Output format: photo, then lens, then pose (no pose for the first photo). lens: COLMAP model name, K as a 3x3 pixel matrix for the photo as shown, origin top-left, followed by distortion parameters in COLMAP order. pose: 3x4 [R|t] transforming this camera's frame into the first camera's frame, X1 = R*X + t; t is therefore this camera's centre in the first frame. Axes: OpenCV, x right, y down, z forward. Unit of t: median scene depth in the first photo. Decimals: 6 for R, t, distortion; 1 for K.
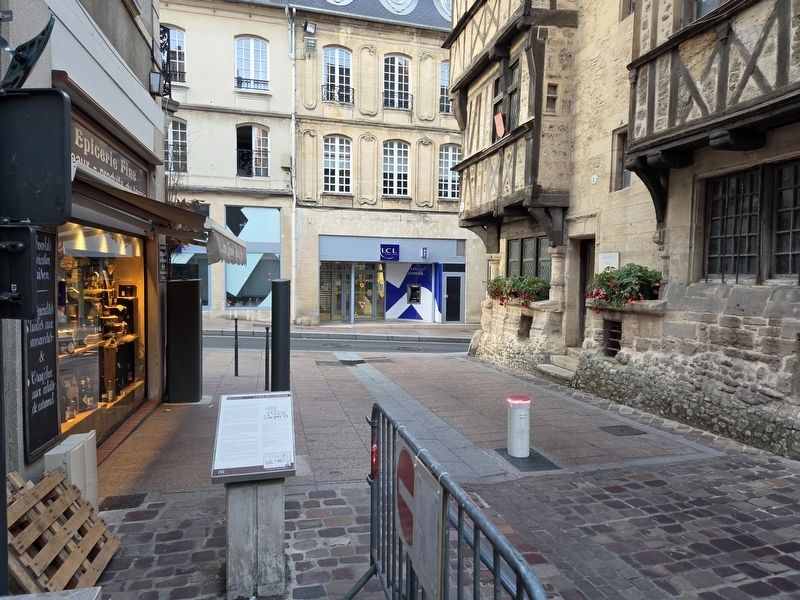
lens RADIAL K [[525.6, 0, 400.0], [0, 525.6, 300.0], [0, 0, 1]] dist [0.045400, -0.000897]
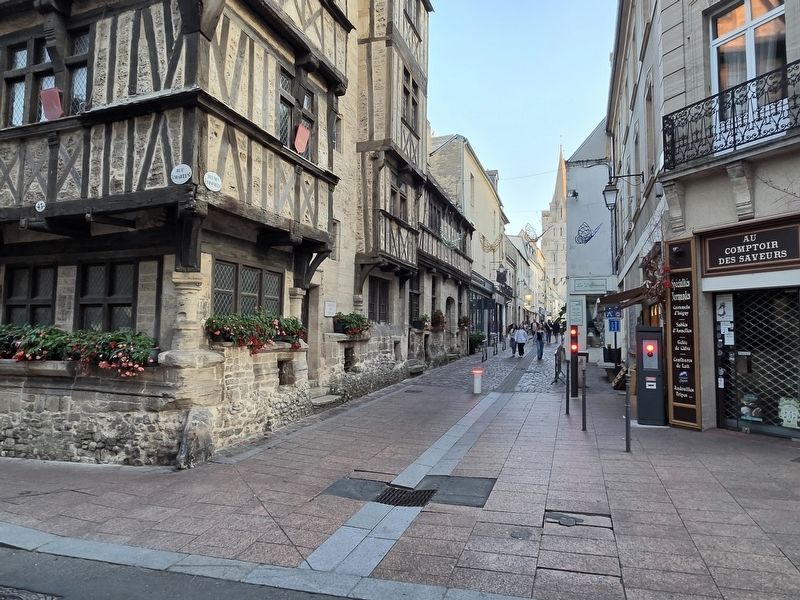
lens RADIAL K [[500.6, 0, 400.4], [0, 500.6, 294.8], [0, 0, 1]] dist [-0.003714, 0.002840]
pose [[-0.840701, 0.017738, 0.541209, -0.611923], [0.004415, 0.999655, -0.025905, -0.091870], [-0.541482, -0.019389, -0.840489, 2.558133]]
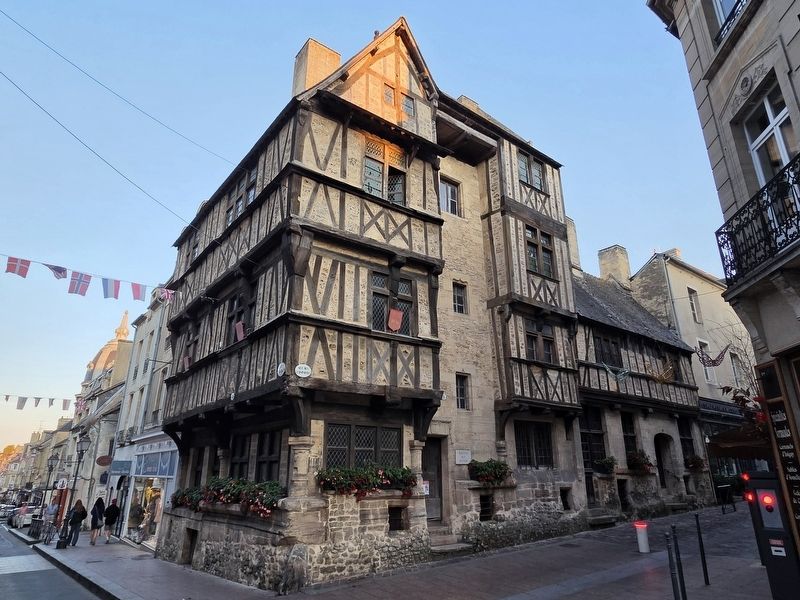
lens RADIAL K [[500.6, 0, 400.4], [0, 500.6, 294.8], [0, 0, 1]] dist [-0.003714, 0.002840]
pose [[-0.416691, 0.292071, 0.860850, -1.155885], [0.041165, 0.952071, -0.303095, -0.108039], [-0.908116, -0.090860, -0.408742, 2.279642]]
